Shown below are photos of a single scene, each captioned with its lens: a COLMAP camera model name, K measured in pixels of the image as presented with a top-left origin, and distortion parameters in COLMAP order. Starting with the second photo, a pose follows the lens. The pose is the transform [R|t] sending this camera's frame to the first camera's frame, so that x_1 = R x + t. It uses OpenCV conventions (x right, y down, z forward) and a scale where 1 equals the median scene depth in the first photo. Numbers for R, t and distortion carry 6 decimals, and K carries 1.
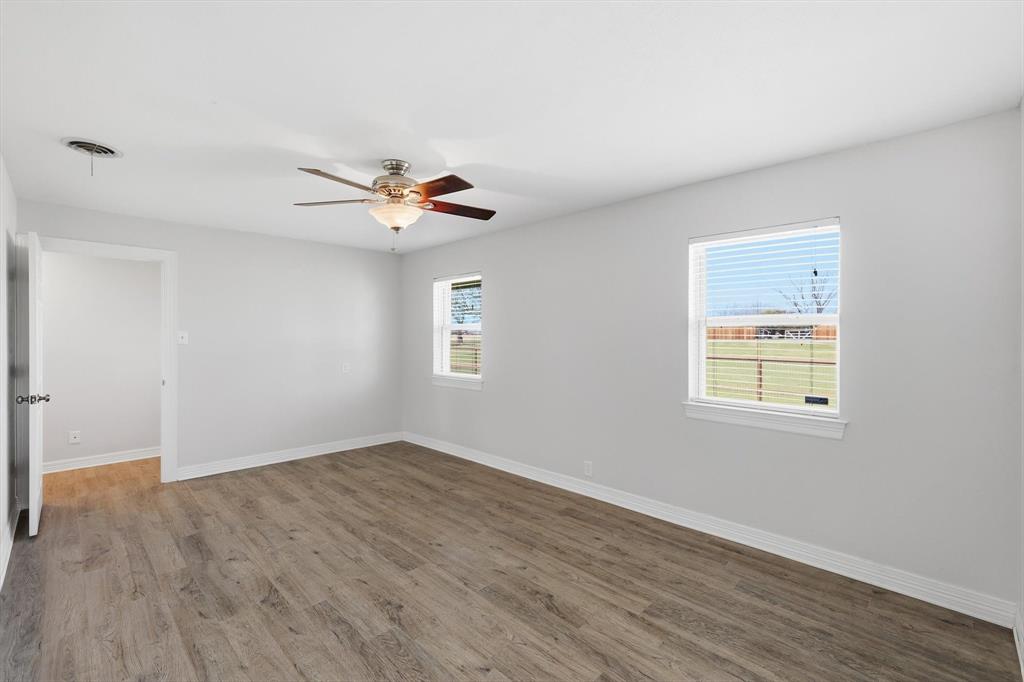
lens RADIAL K [[448.2, 0, 513.9], [0, 448.2, 339.7], [0, 0, 1]] dist [0.000350, -0.000549]
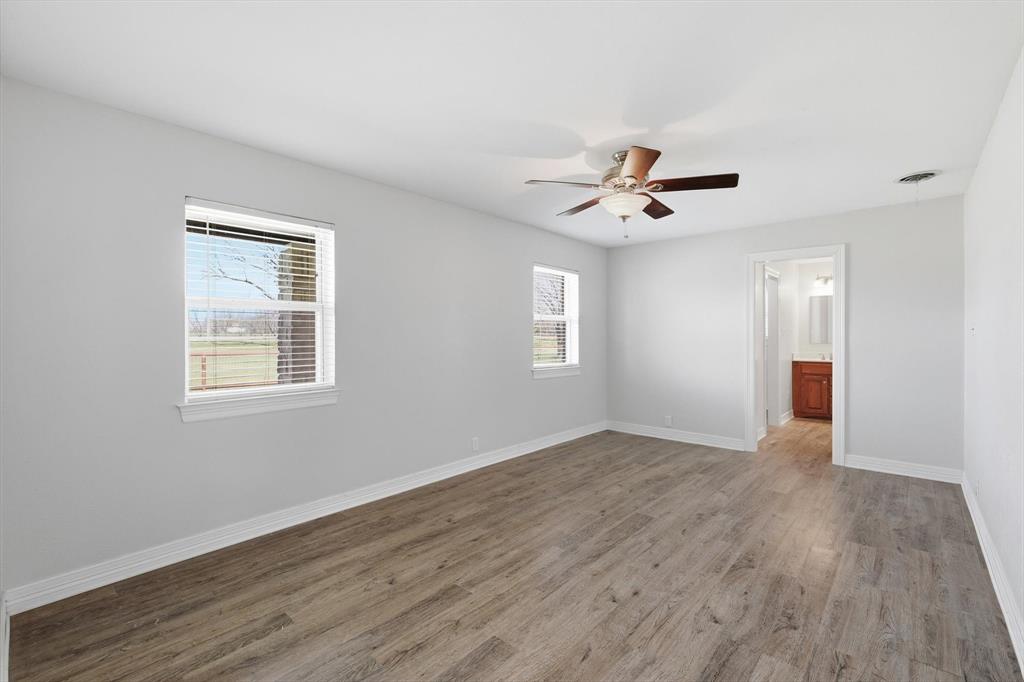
lens RADIAL K [[448.2, 0, 511.1], [0, 448.2, 337.9], [0, 0, 1]] dist [0.000350, -0.000549]
pose [[-0.050620, -0.007677, 0.998688, -1.172724], [0.008923, 0.999927, 0.008139, 0.018970], [-0.998678, 0.009324, -0.050548, 1.196308]]
